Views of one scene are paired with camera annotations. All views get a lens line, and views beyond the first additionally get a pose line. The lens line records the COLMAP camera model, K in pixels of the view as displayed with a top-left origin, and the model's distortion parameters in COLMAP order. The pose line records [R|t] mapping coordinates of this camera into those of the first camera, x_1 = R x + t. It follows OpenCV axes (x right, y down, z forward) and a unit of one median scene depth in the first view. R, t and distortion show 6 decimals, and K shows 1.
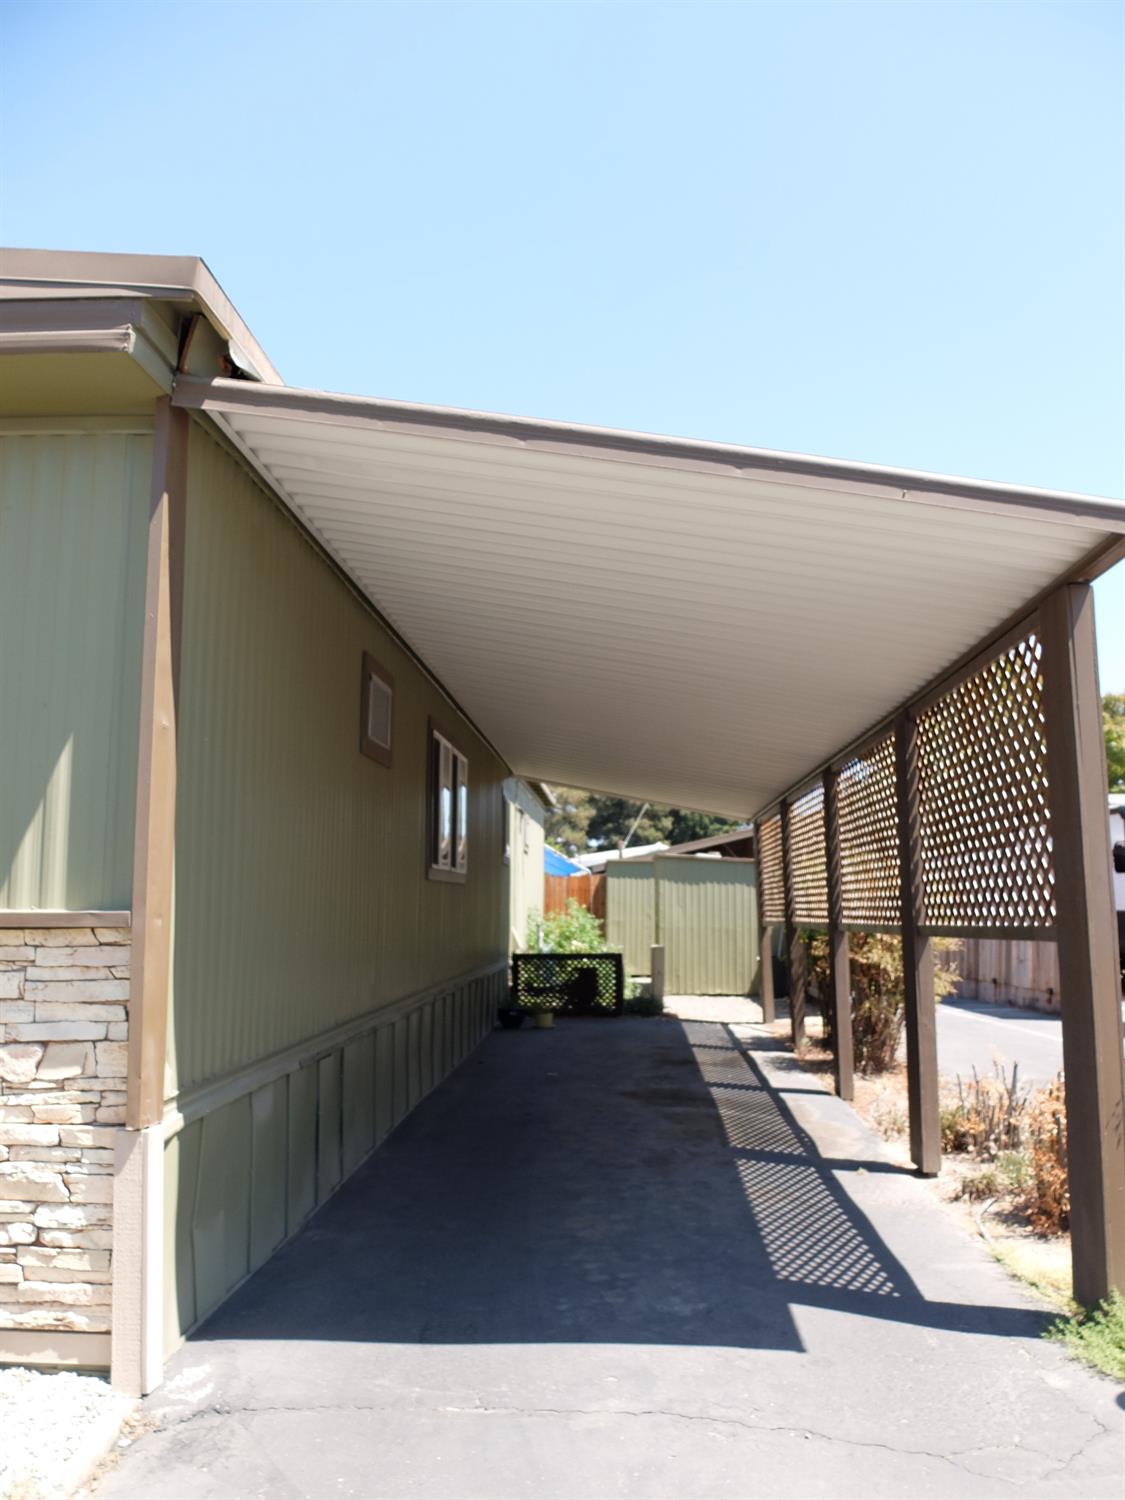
lens RADIAL K [[1279.5, 0, 538.6], [0, 1279.5, 798.9], [0, 0, 1]] dist [-0.005336, -0.017745]
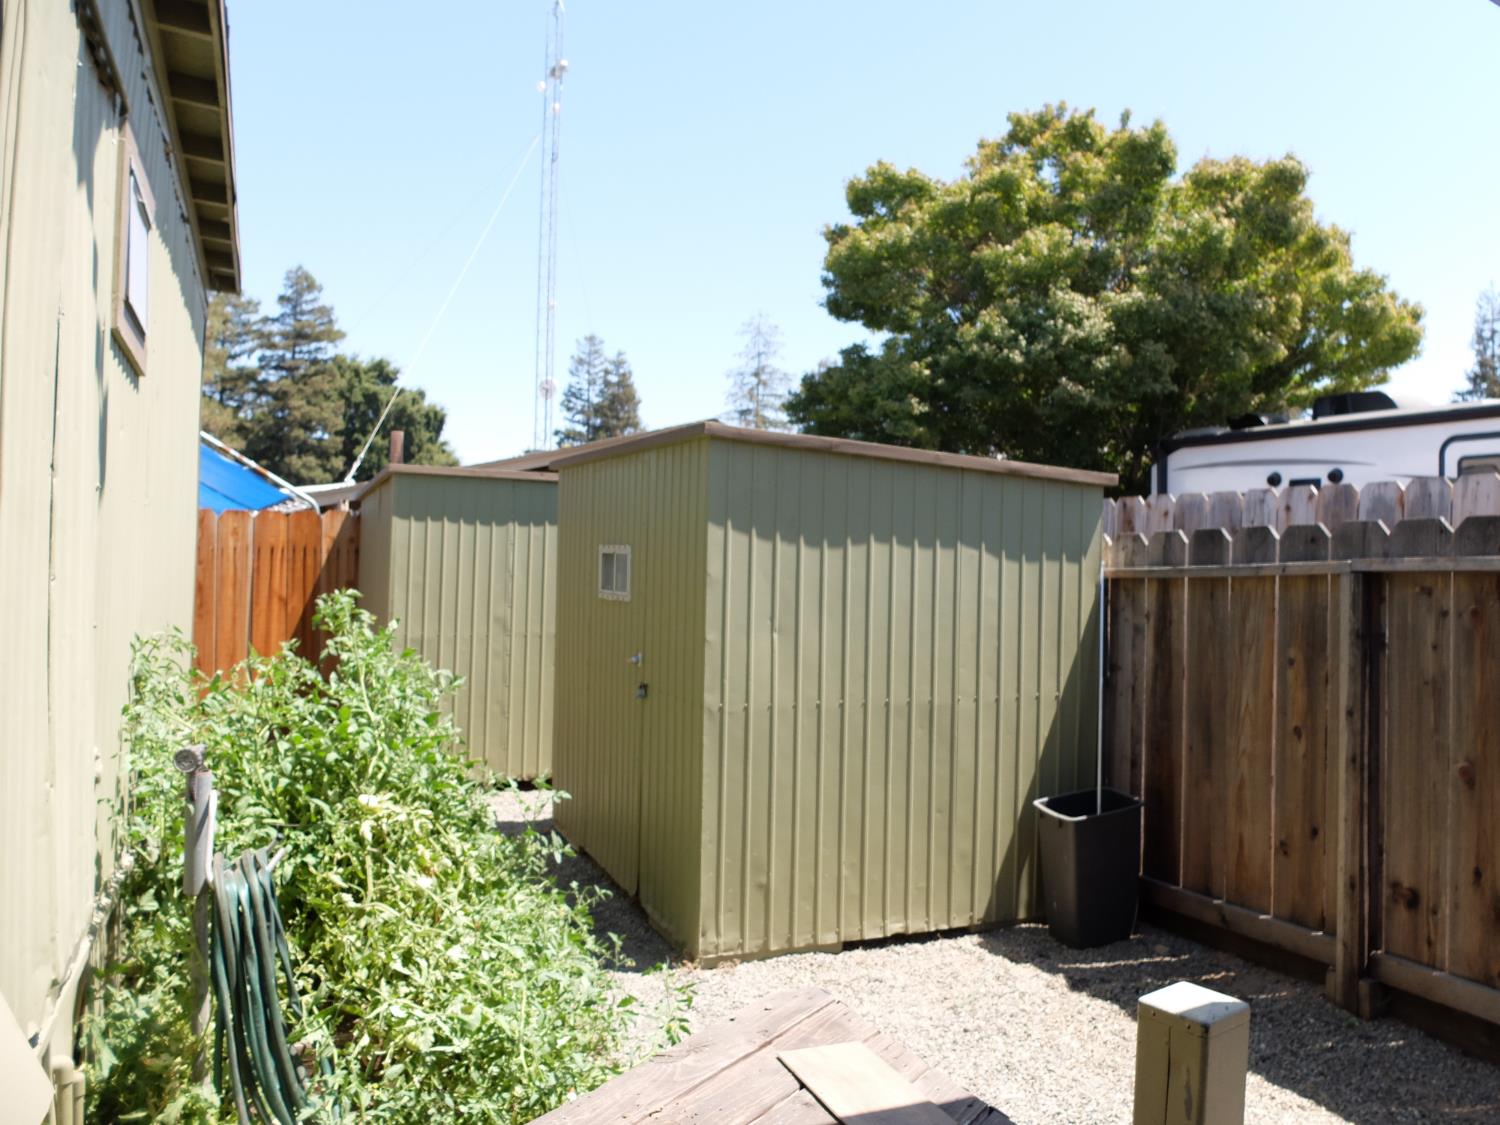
lens RADIAL K [[1201.2, 0, 754.8], [0, 1201.2, 565.3], [0, 0, 1]] dist [-0.030949, -0.002871]
pose [[0.895865, 0.014833, 0.444078, -0.011128], [-0.053570, 0.995758, 0.074809, 0.132991], [-0.441085, -0.090808, 0.892859, 1.957420]]
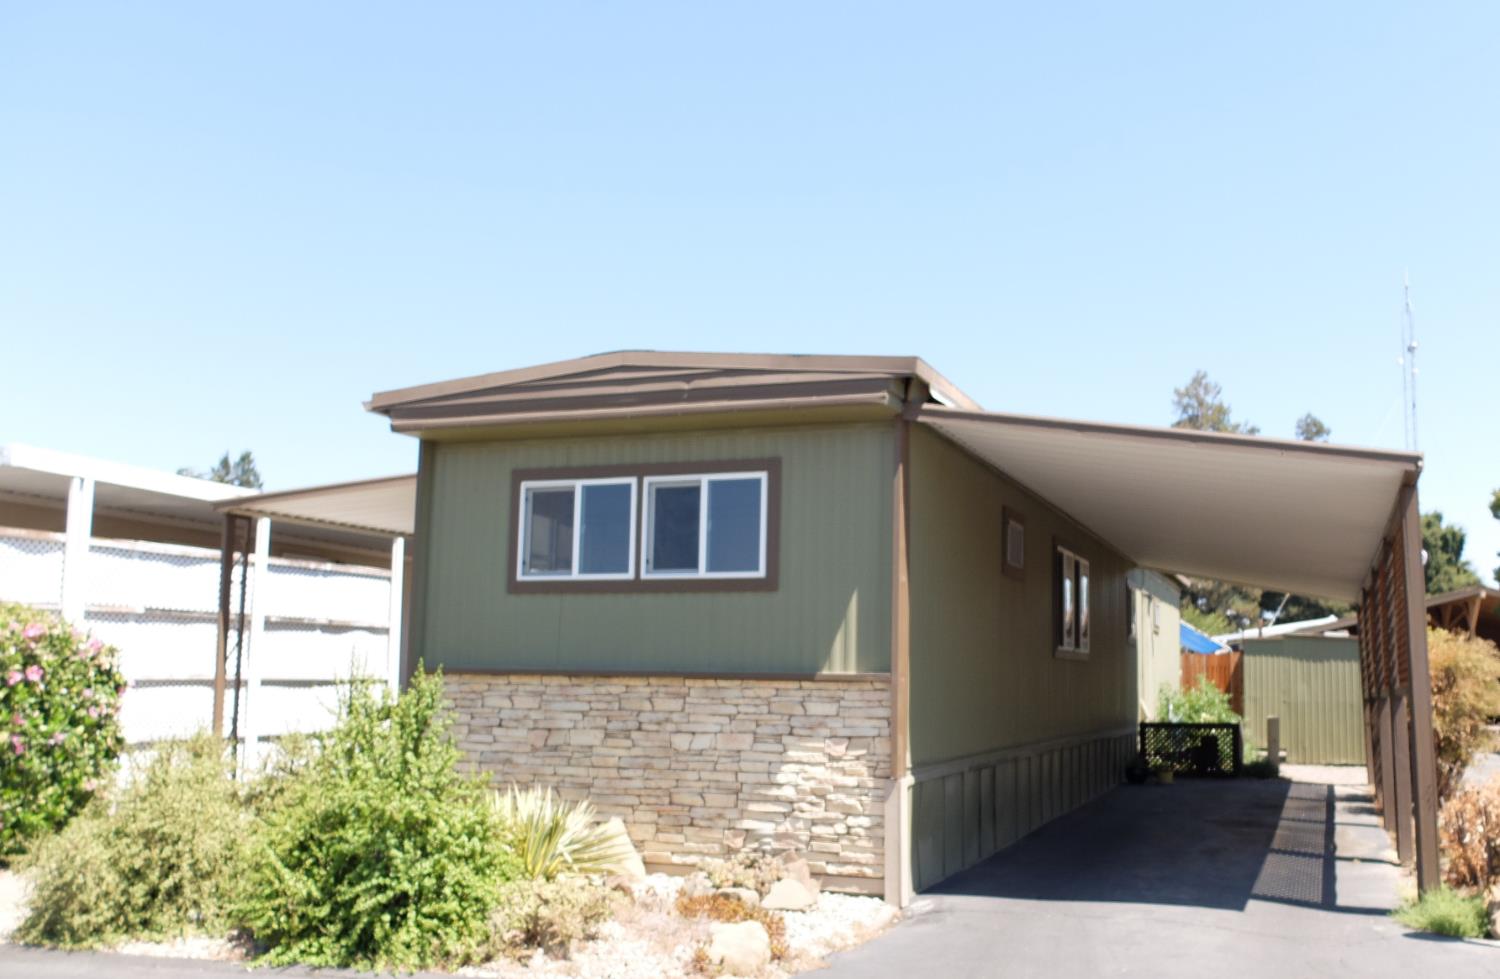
lens RADIAL K [[1450.6, 0, 742.4], [0, 1450.6, 478.4], [0, 0, 1]] dist [-0.099113, 0.000000]
pose [[0.949030, -0.031504, -0.313608, 0.107893], [0.012796, 0.998023, -0.061534, -0.047018], [0.314926, 0.054385, 0.947557, -0.720311]]
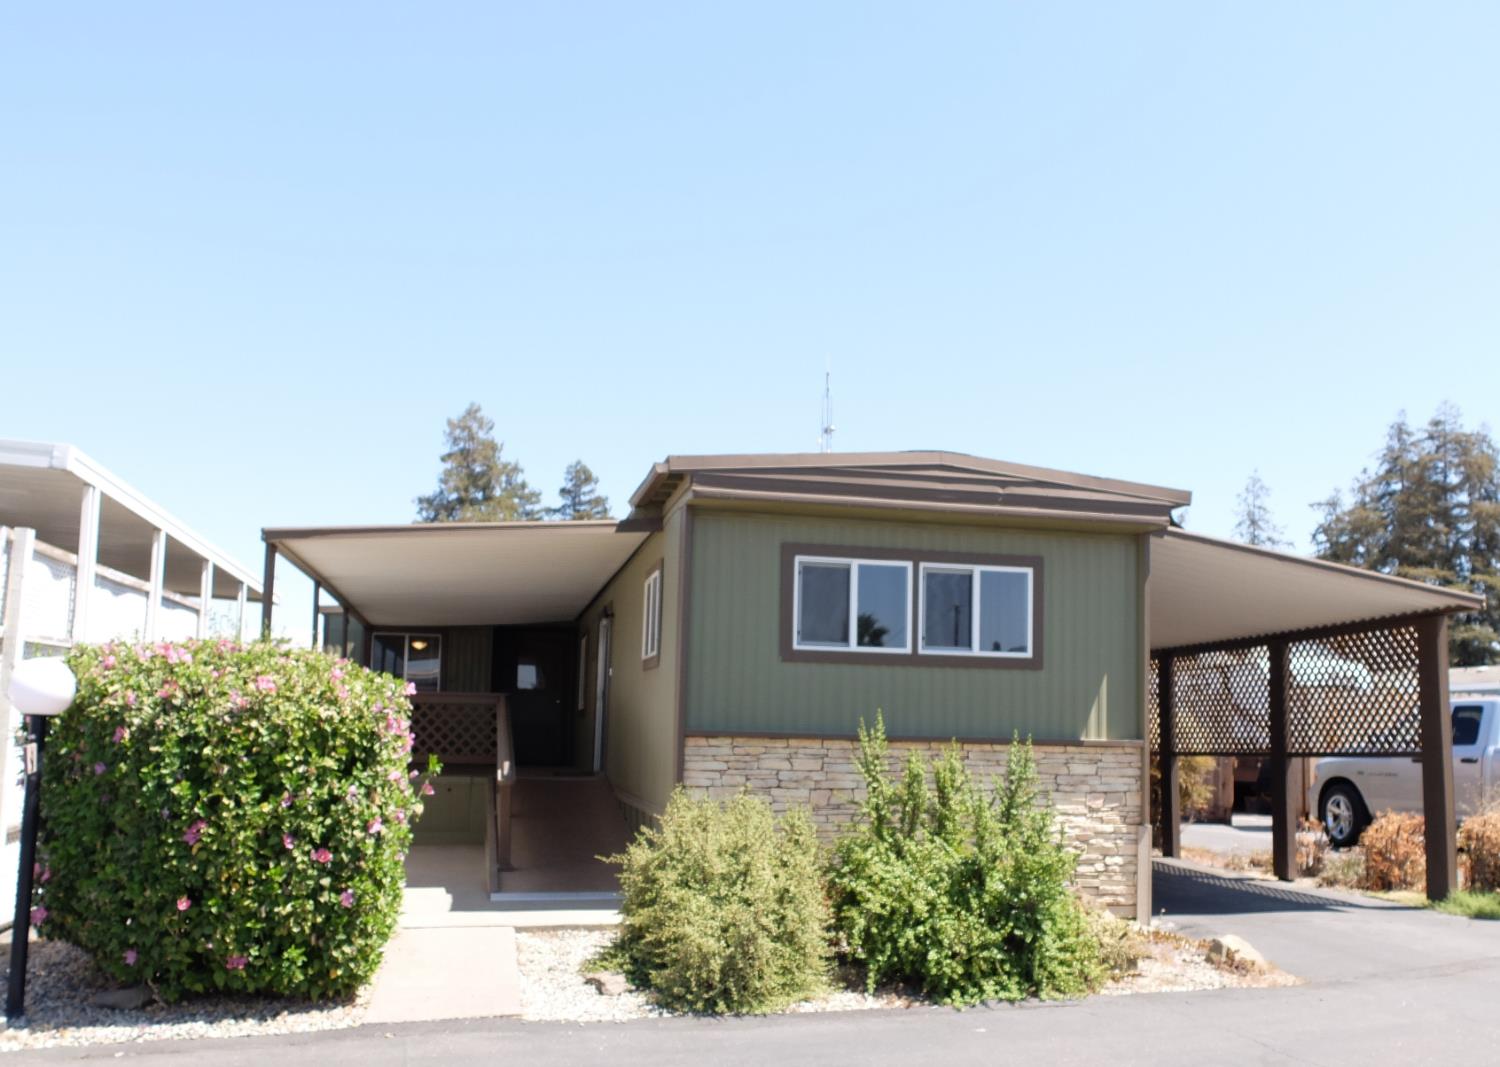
lens RADIAL K [[1575.0, 0, 745.4], [0, 1575.0, 529.5], [0, 0, 1]] dist [-0.101666, 0.000000]
pose [[0.963742, 0.058305, 0.260387, -1.073662], [-0.046783, 0.997641, -0.050234, -0.077858], [-0.262702, 0.036231, 0.964197, -1.015614]]
